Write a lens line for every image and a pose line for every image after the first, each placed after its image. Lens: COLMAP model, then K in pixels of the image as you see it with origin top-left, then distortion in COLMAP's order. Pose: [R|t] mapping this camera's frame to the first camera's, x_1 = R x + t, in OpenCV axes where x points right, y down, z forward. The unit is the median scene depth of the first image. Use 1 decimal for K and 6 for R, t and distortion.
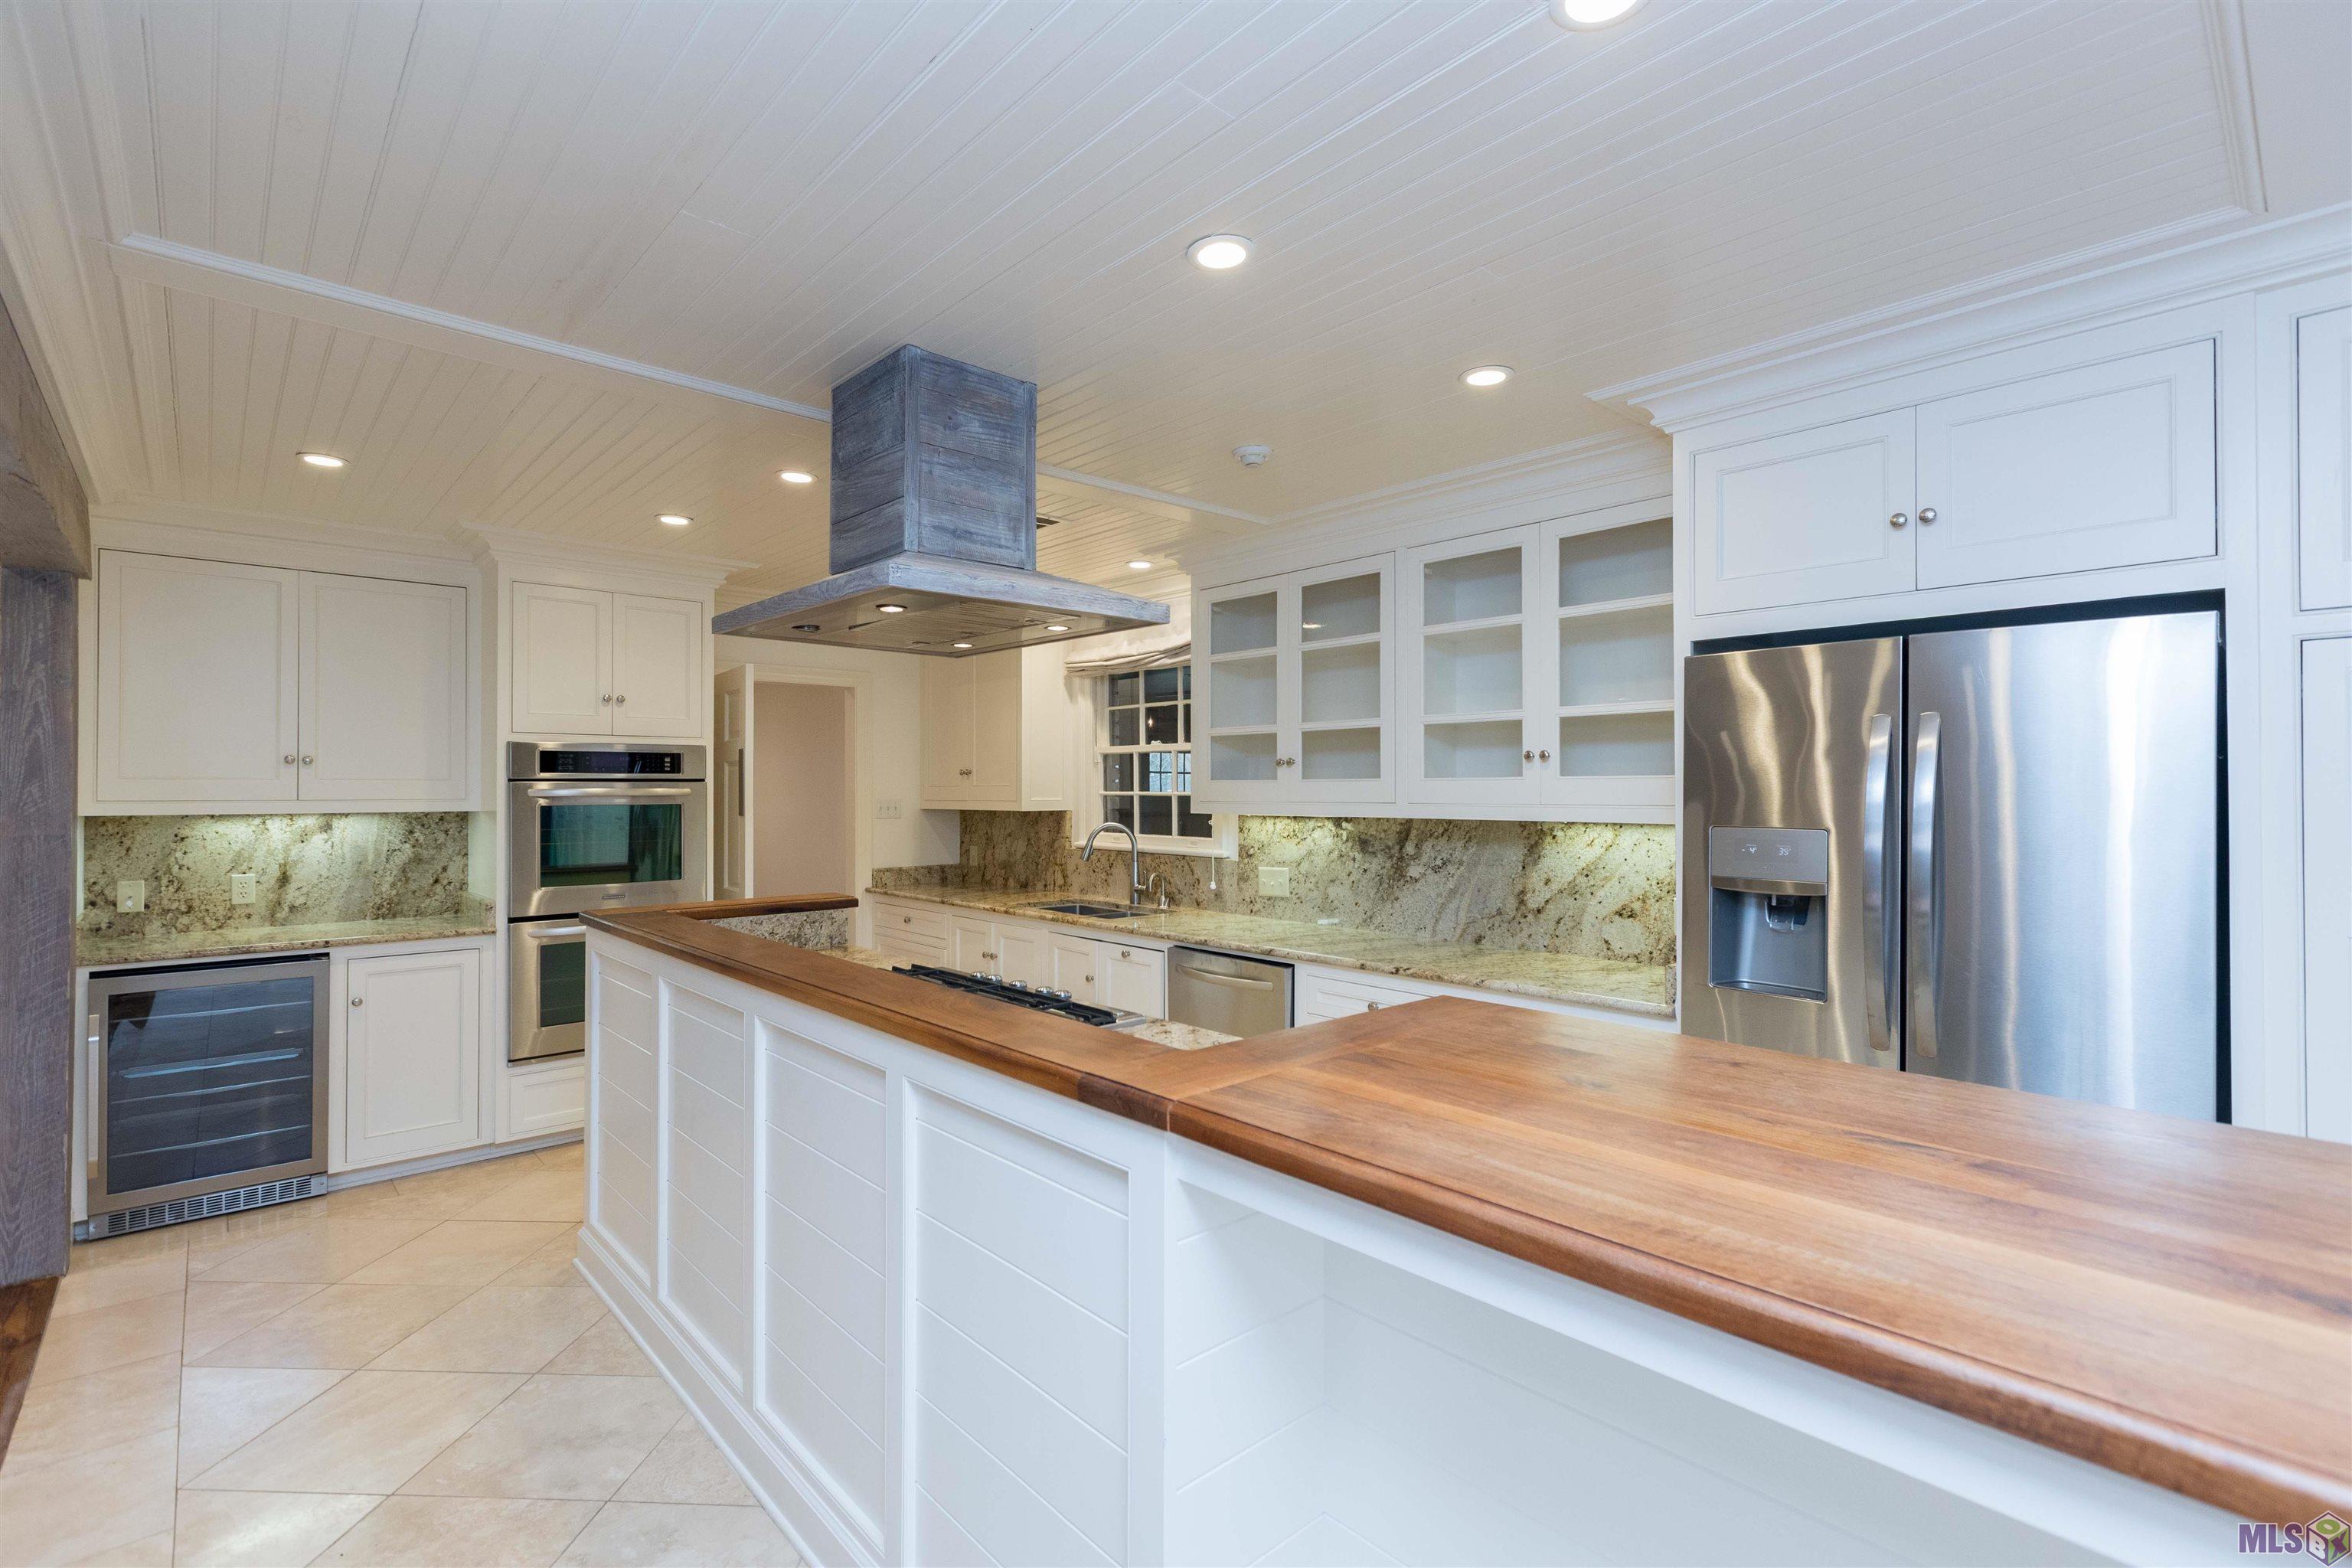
lens RADIAL K [[1051.2, 0, 1189.2], [0, 1051.2, 785.8], [0, 0, 1]] dist [-0.001076, -0.000998]
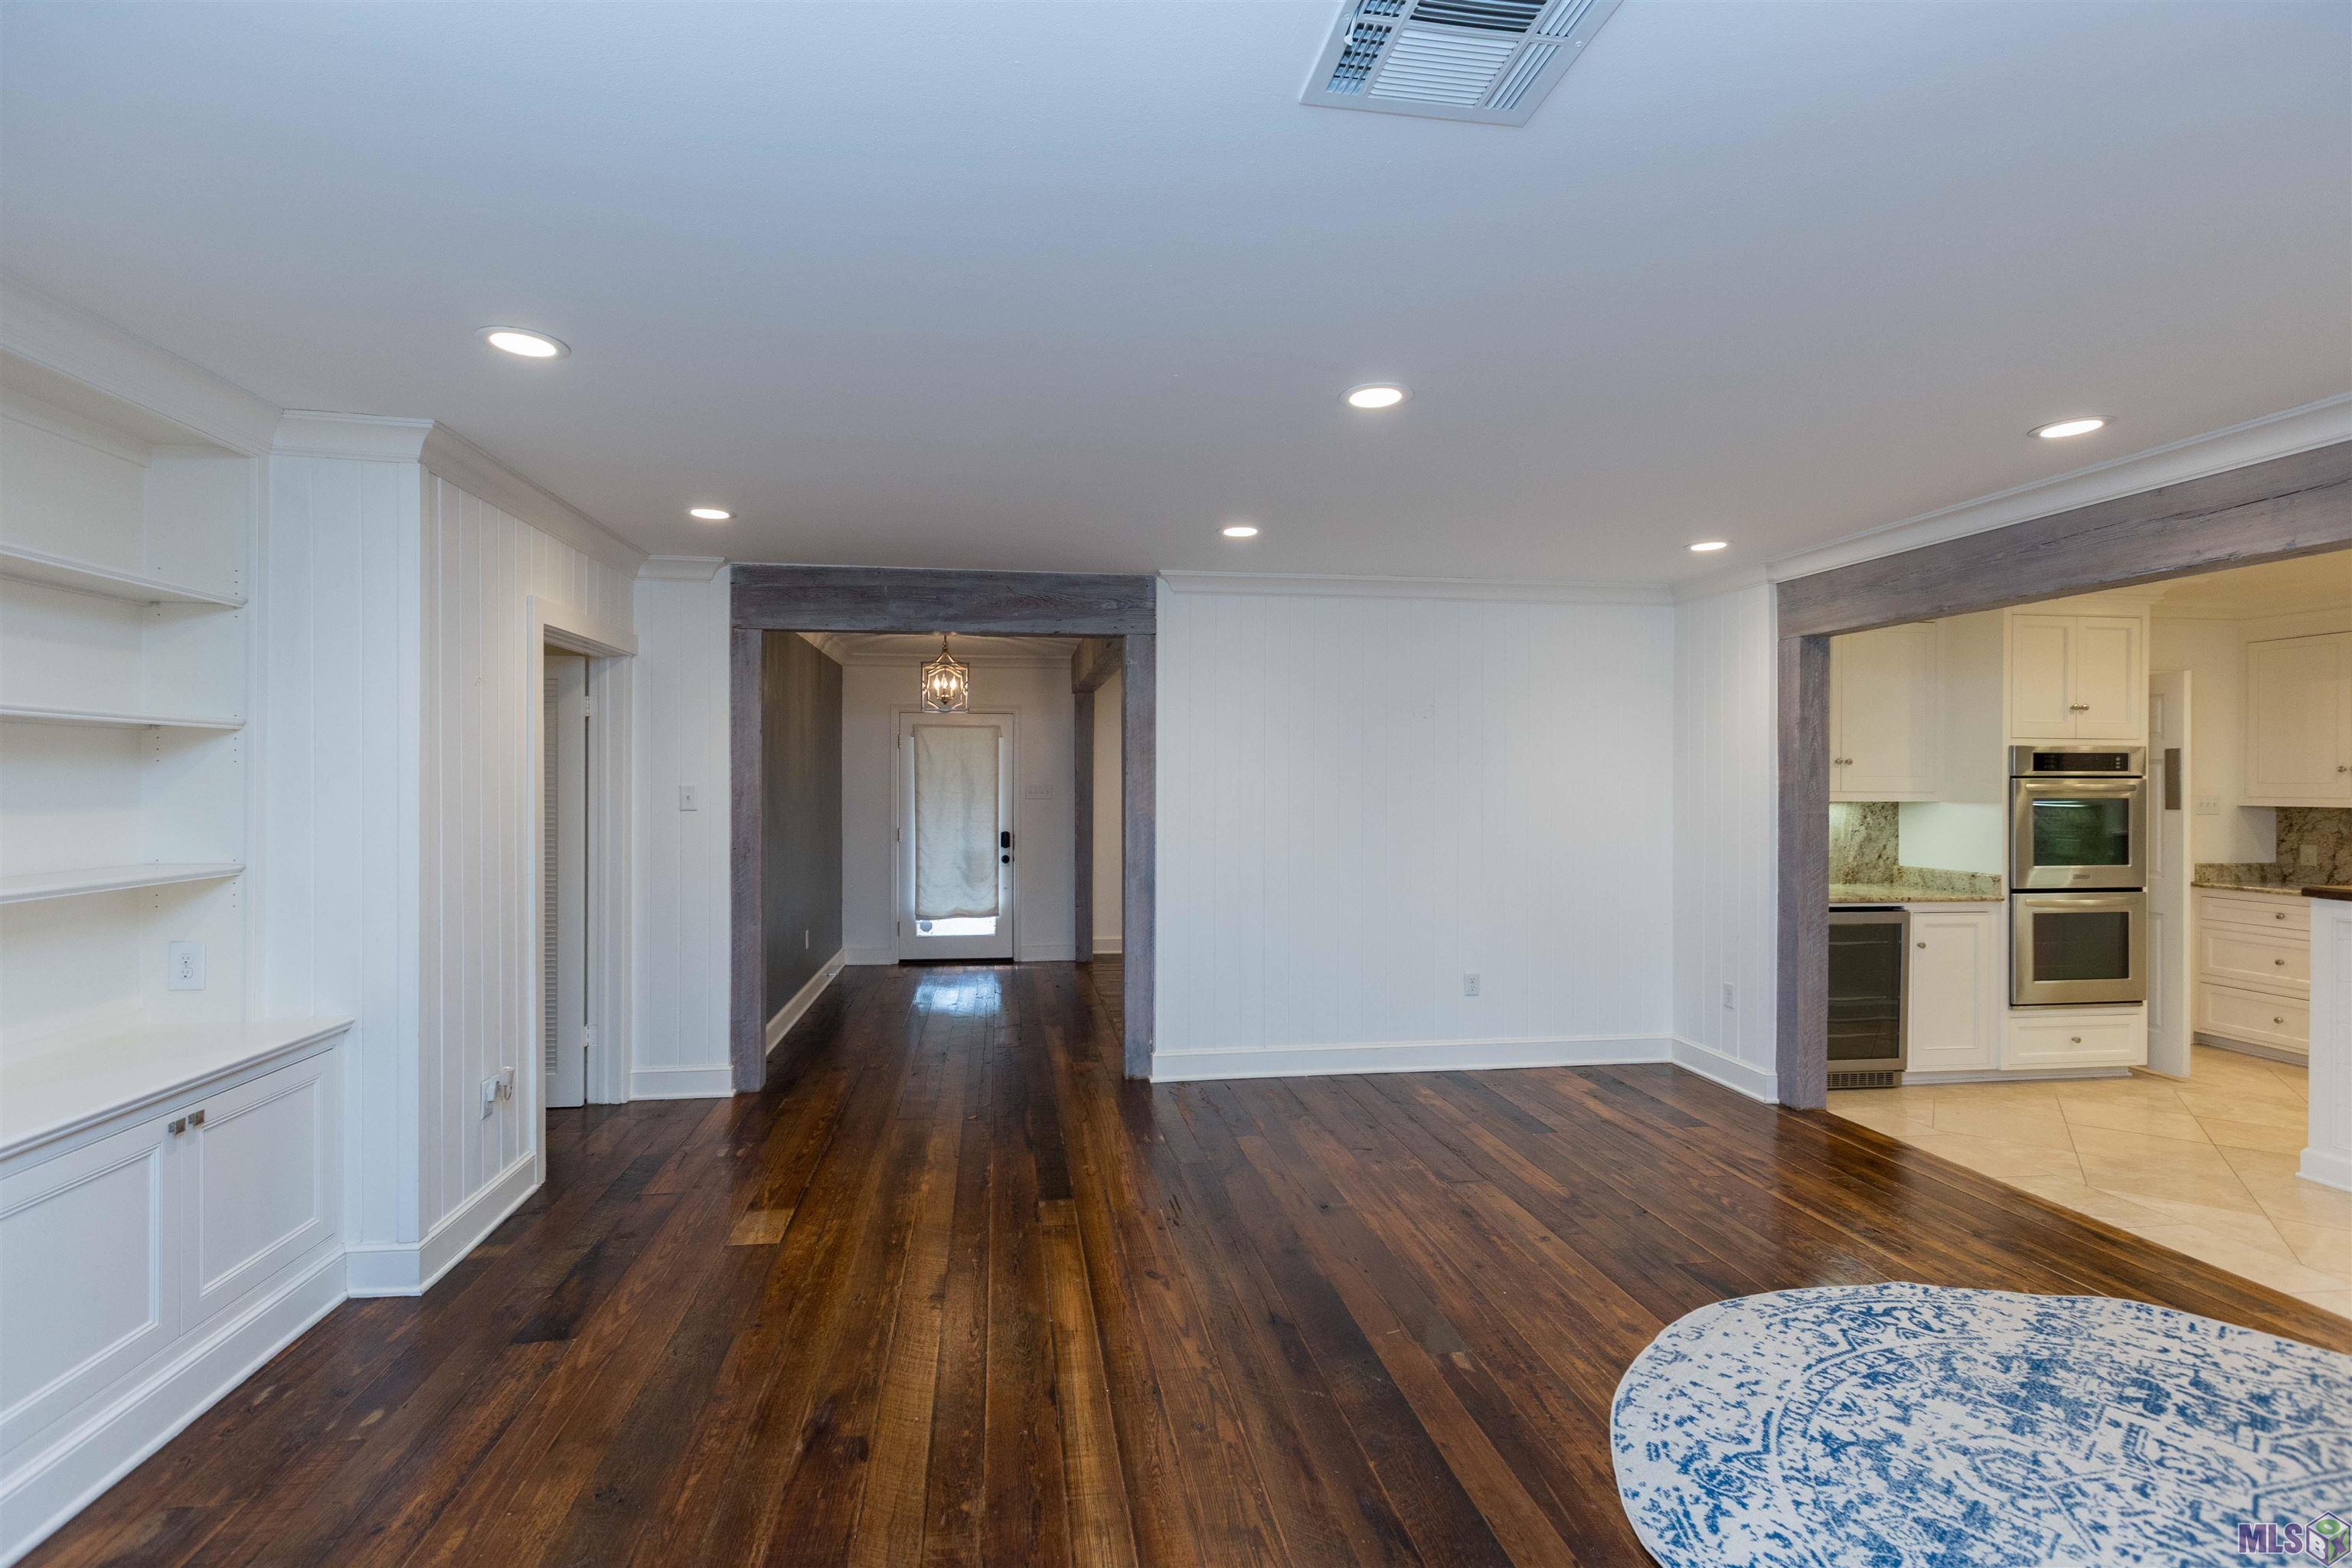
lens RADIAL K [[1051.2, 0, 1153.7], [0, 1051.2, 786.2], [0, 0, 1]] dist [-0.001076, -0.000998]
pose [[0.823676, 0.008502, -0.566998, -0.714378], [-0.004688, 0.999956, 0.008184, -0.000042], [0.567042, -0.004083, 0.823679, -0.537953]]
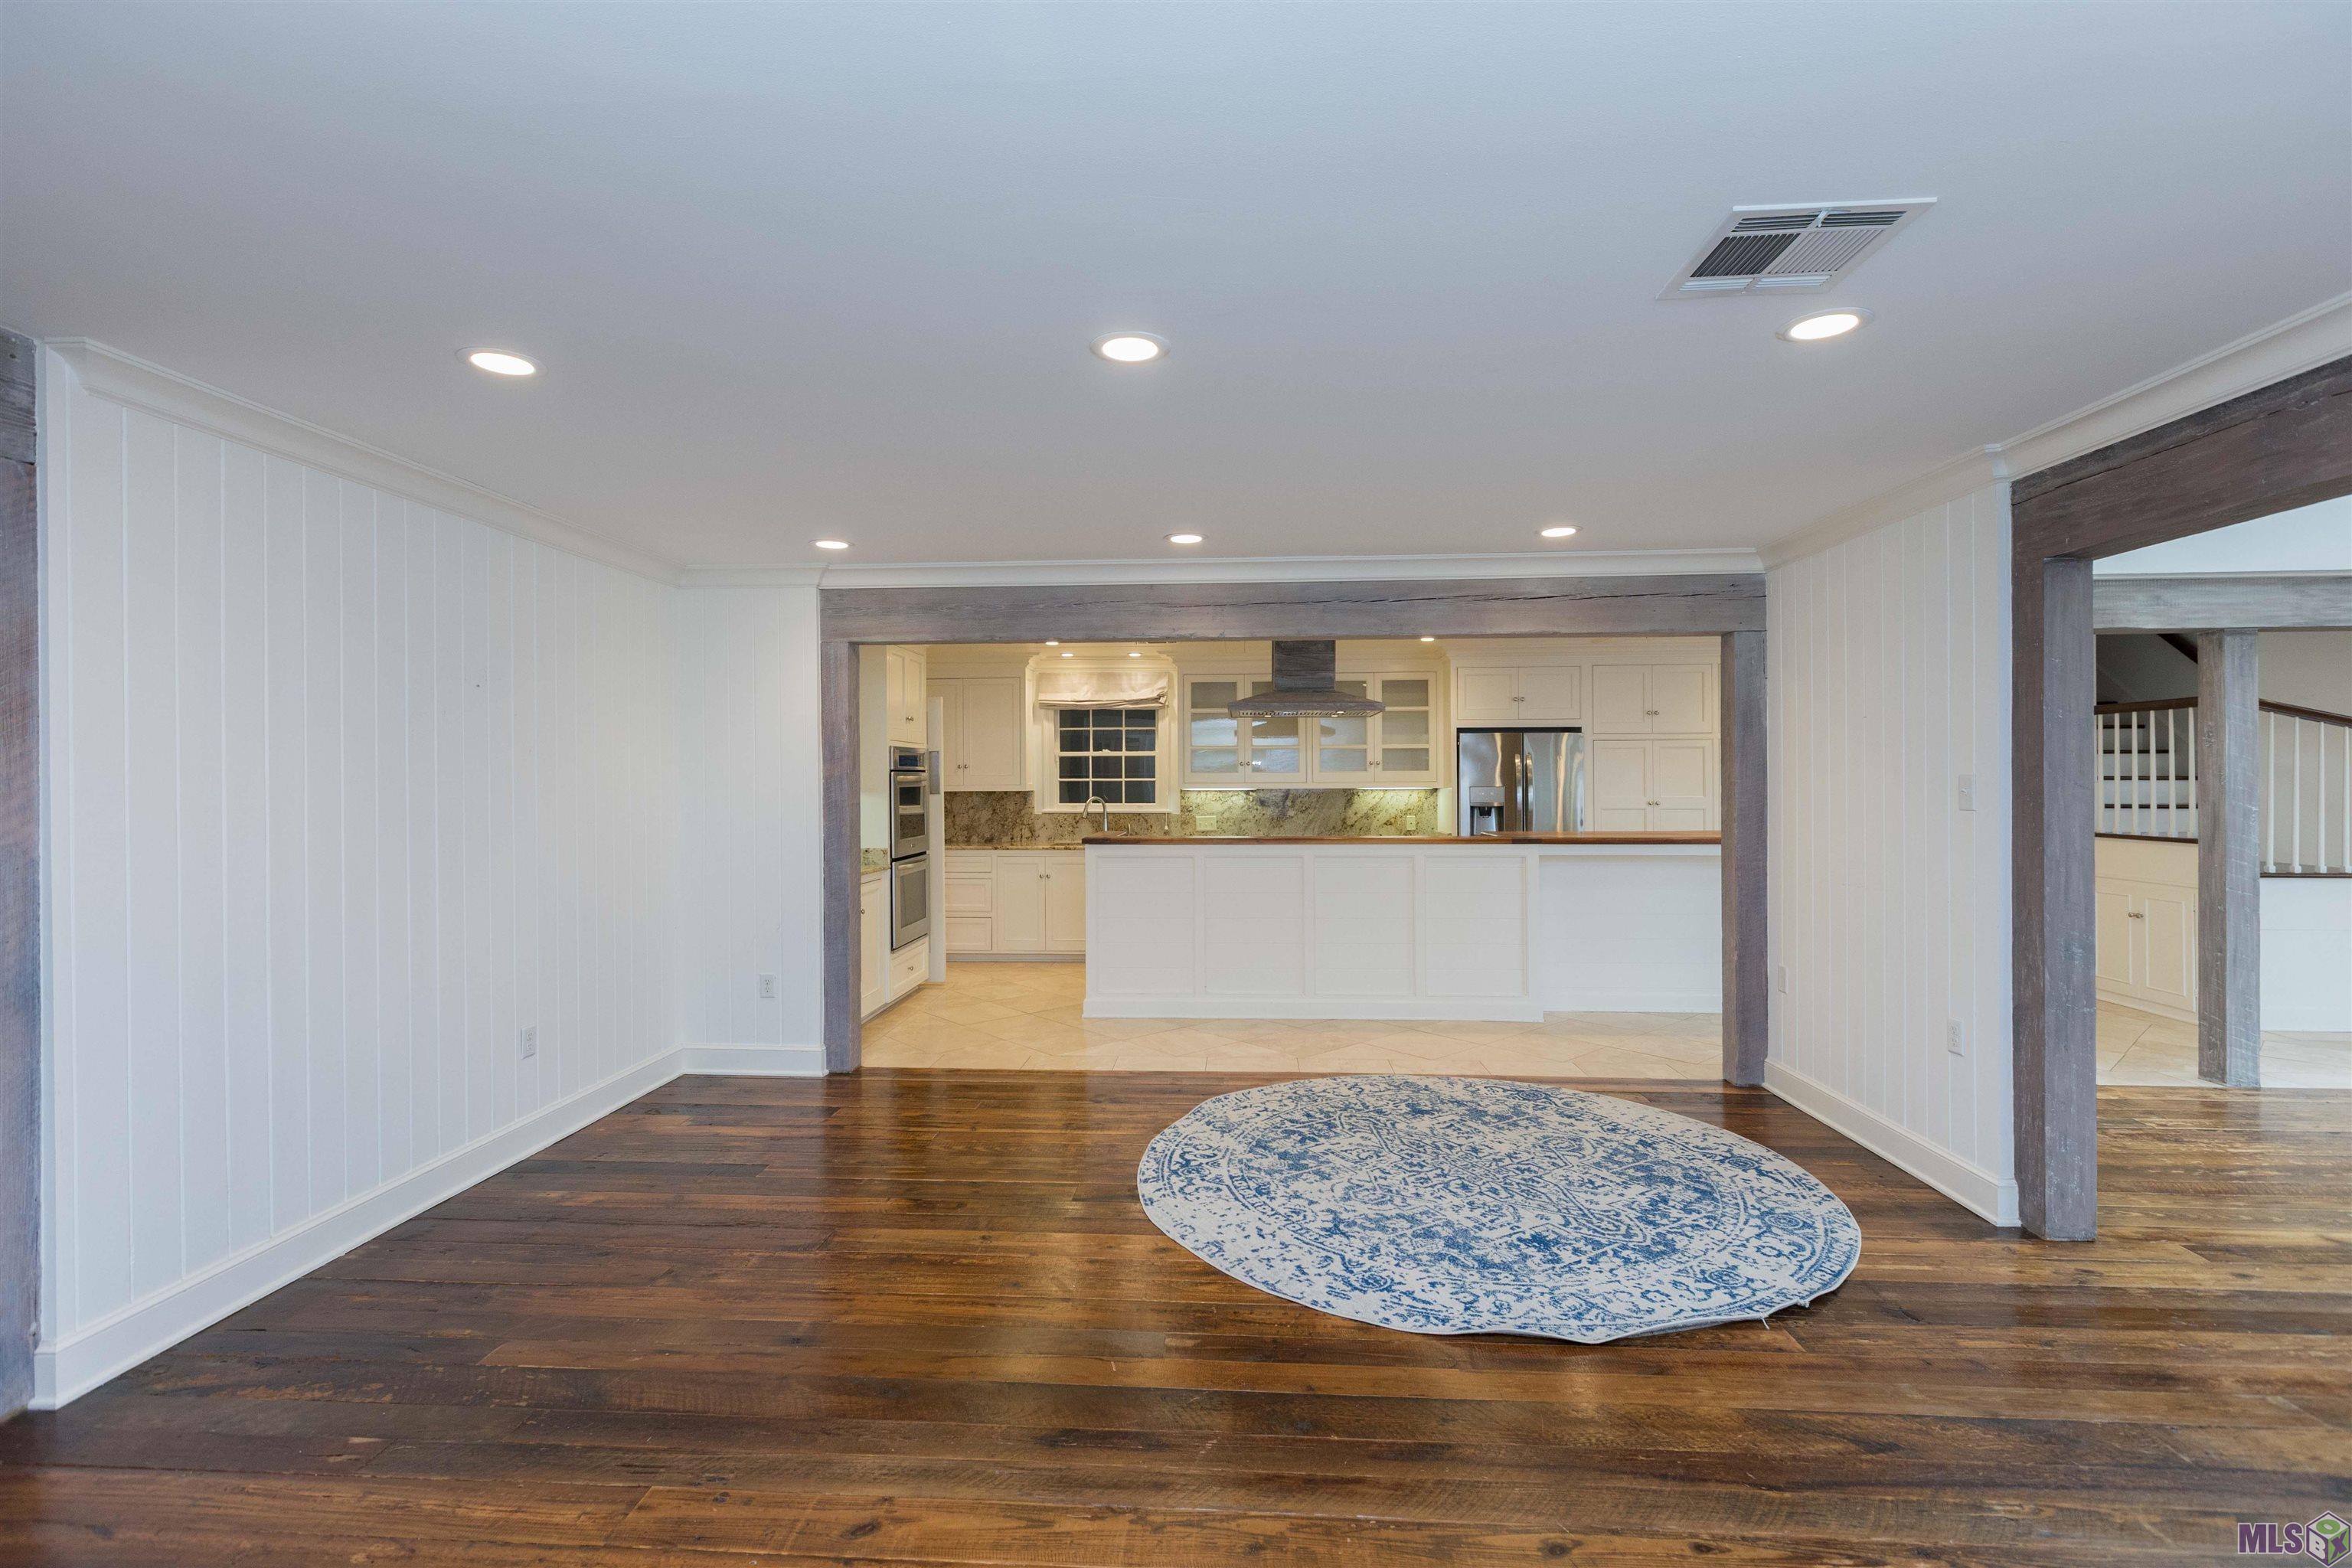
lens RADIAL K [[1051.2, 0, 1153.2], [0, 1051.2, 782.8], [0, 0, 1]] dist [-0.001076, -0.000998]
pose [[0.731763, -0.003158, 0.681552, -1.314392], [0.001495, 0.999994, 0.003028, 0.007515], [-0.681558, -0.001196, 0.731764, -0.381428]]
